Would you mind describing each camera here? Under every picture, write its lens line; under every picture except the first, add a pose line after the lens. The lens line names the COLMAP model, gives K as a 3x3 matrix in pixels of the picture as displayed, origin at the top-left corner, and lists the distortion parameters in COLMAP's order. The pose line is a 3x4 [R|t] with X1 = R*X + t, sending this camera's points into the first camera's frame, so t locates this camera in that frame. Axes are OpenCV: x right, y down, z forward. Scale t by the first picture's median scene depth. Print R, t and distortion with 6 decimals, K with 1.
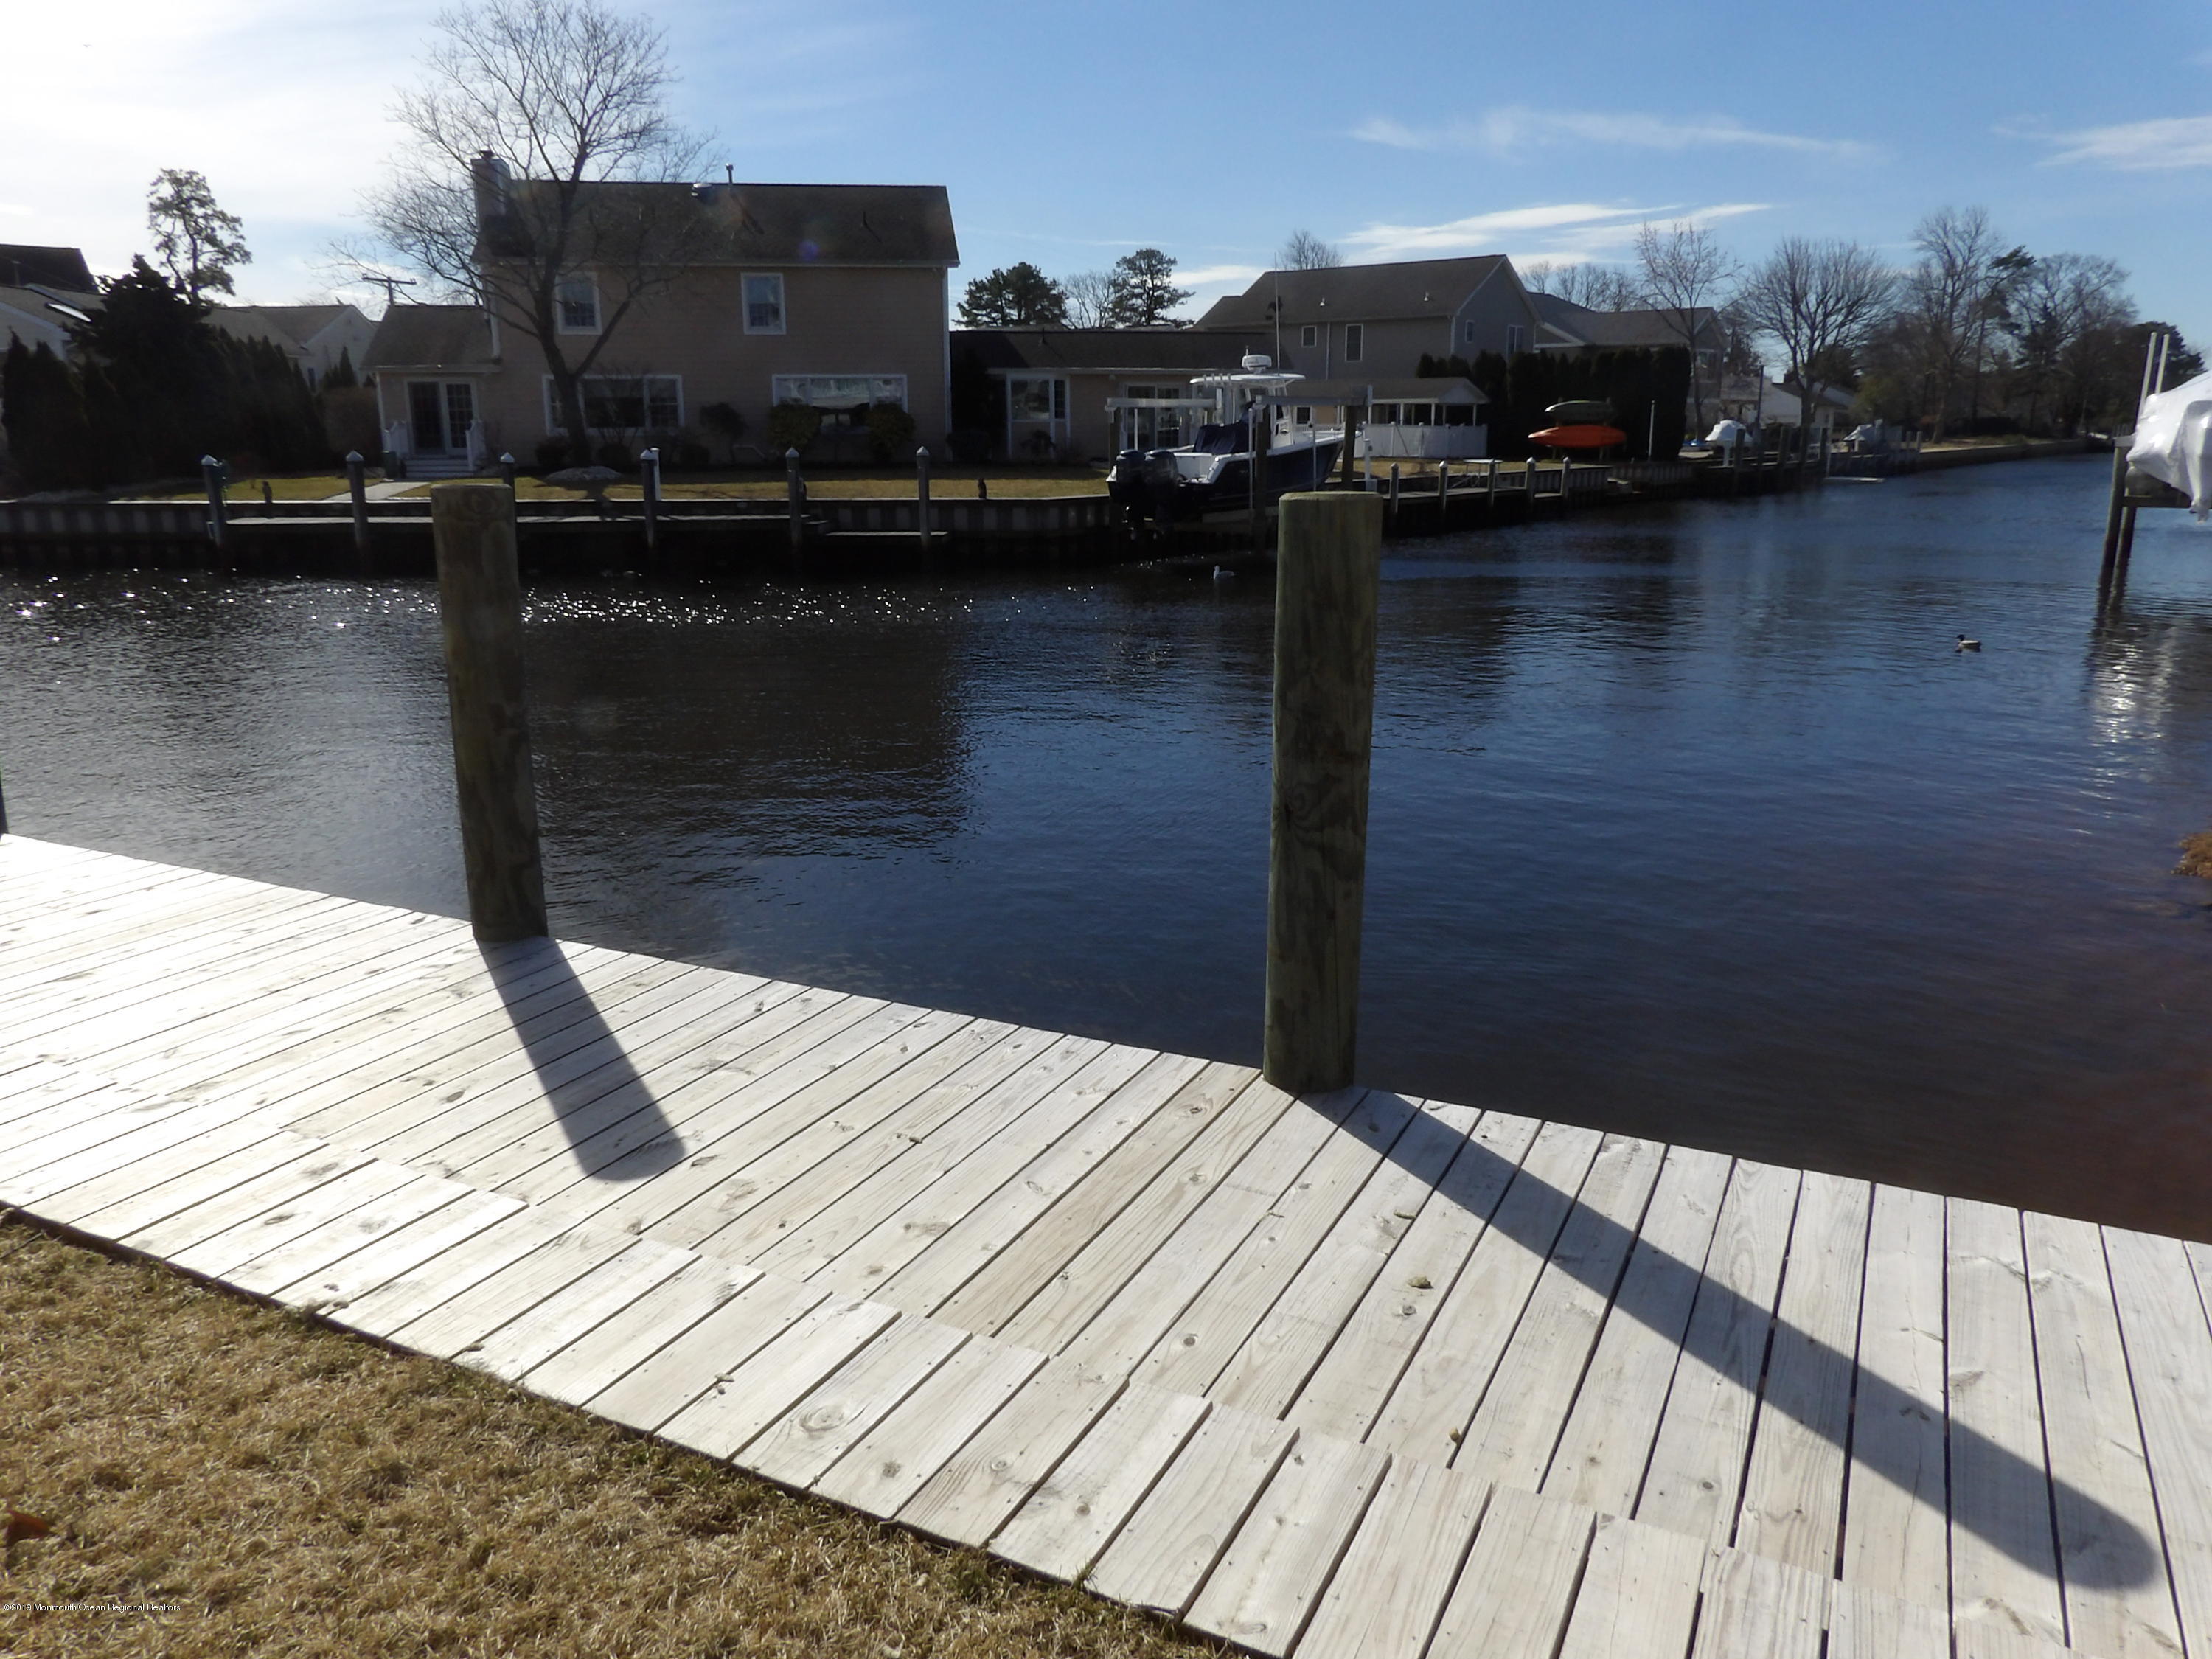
lens RADIAL K [[1553.9, 0, 1106.0], [0, 1553.9, 829.5], [0, 0, 1]] dist [-0.008251, 0.005484]
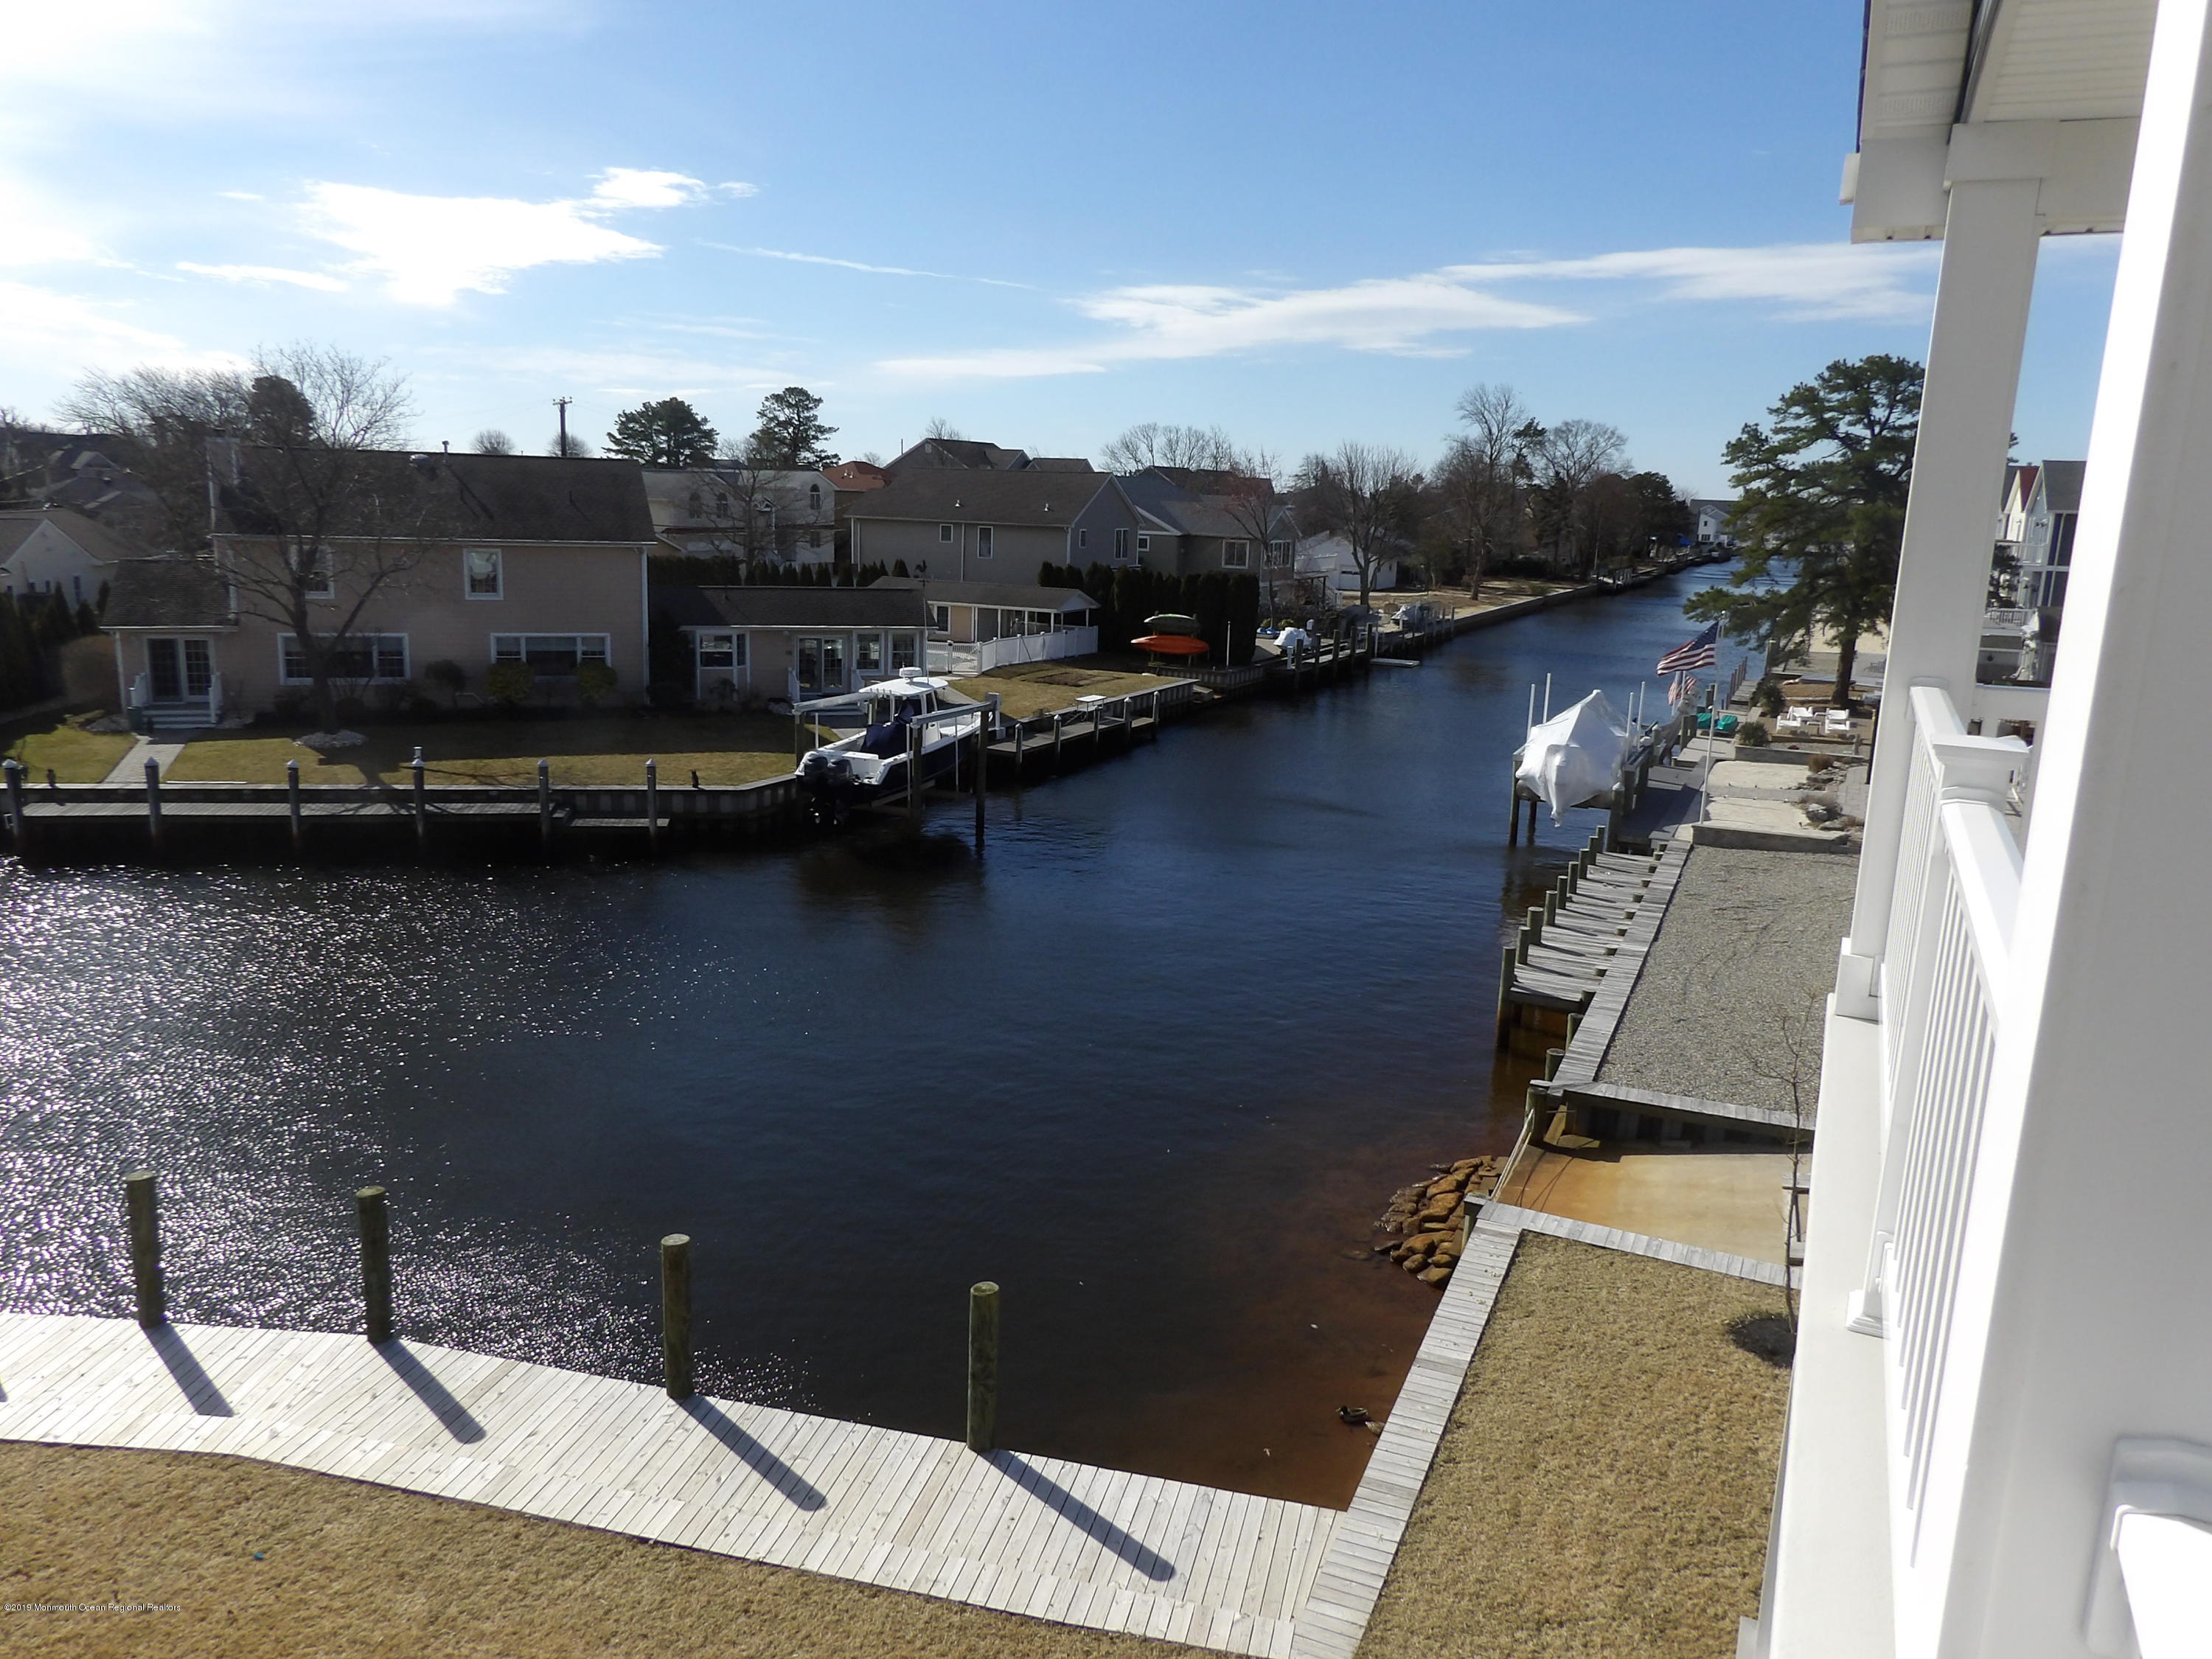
lens RADIAL K [[1573.6, 0, 1106.0], [0, 1573.6, 829.5], [0, 0, 1]] dist [-0.043842, 0.055298]
pose [[0.973109, -0.008490, 0.230190, -0.038459], [0.014947, 0.999542, -0.026321, -0.111210], [-0.229861, 0.029054, 0.972790, -0.245259]]
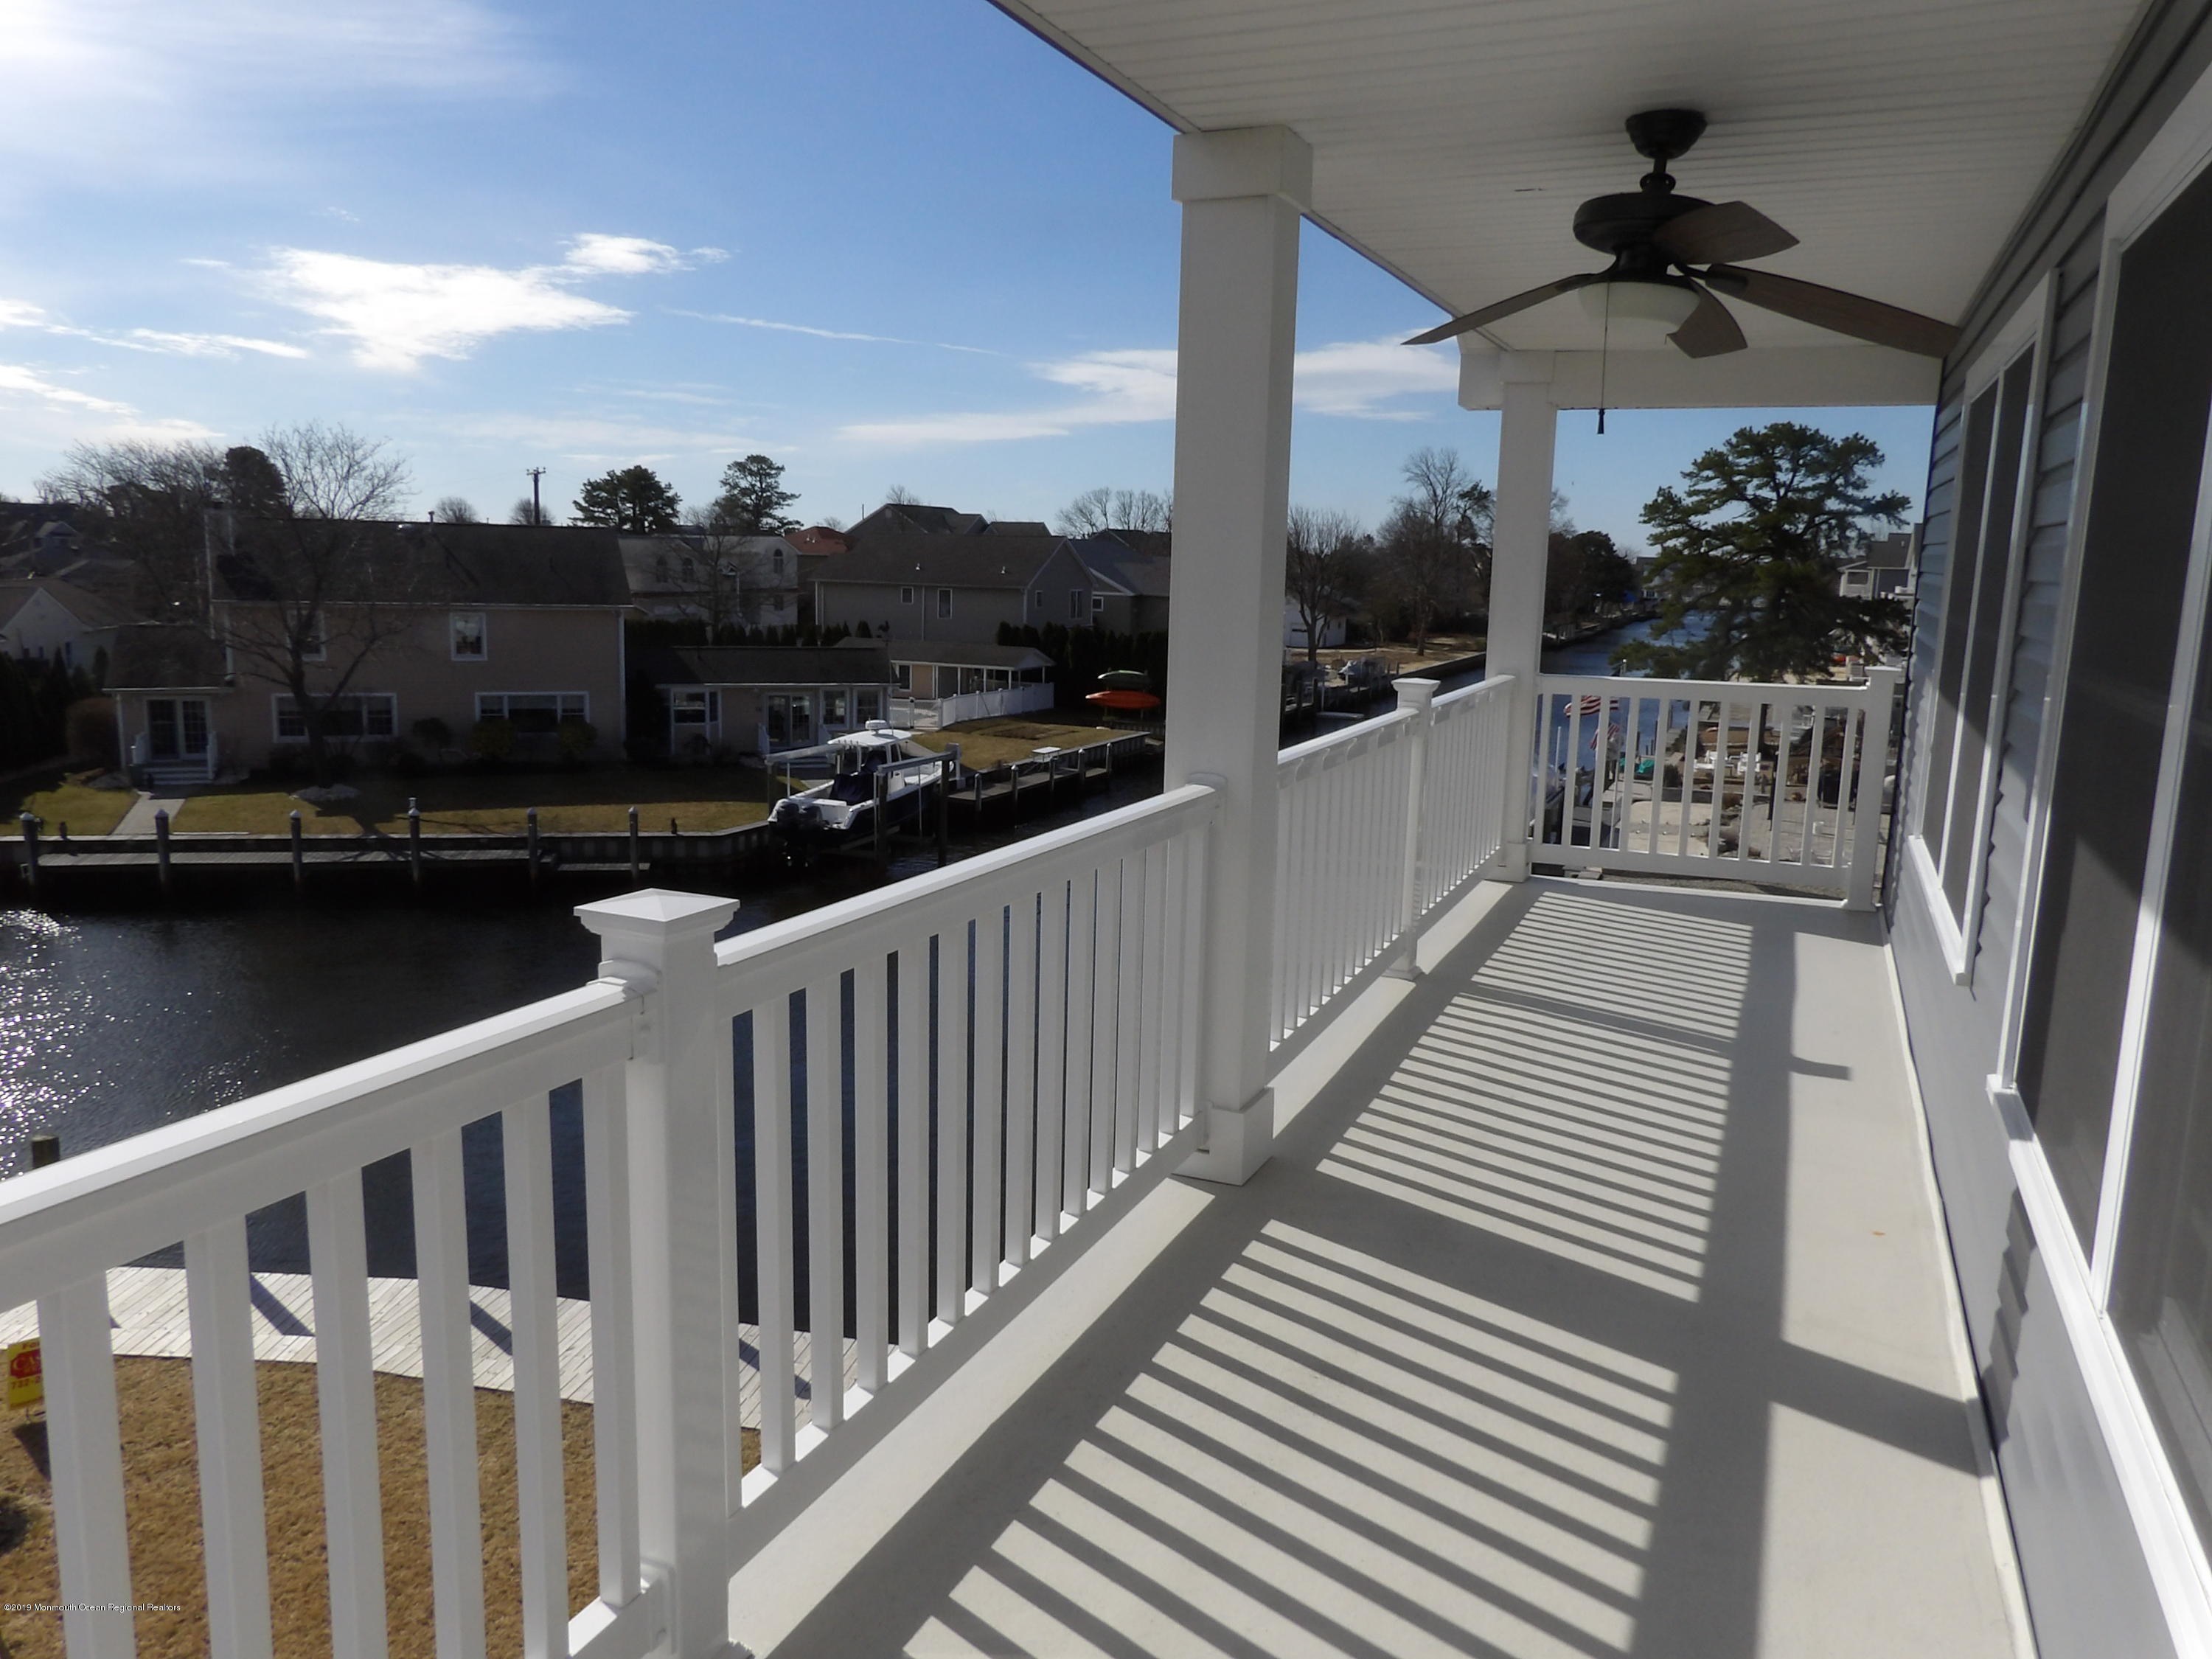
lens RADIAL K [[1579.1, 0, 1106.0], [0, 1579.1, 829.5], [0, 0, 1]] dist [-0.049706, 0.067713]
pose [[0.967199, -0.010476, 0.253804, -0.050255], [0.027688, 0.997544, -0.064339, -0.094552], [-0.252506, 0.069256, 0.965114, -0.316960]]
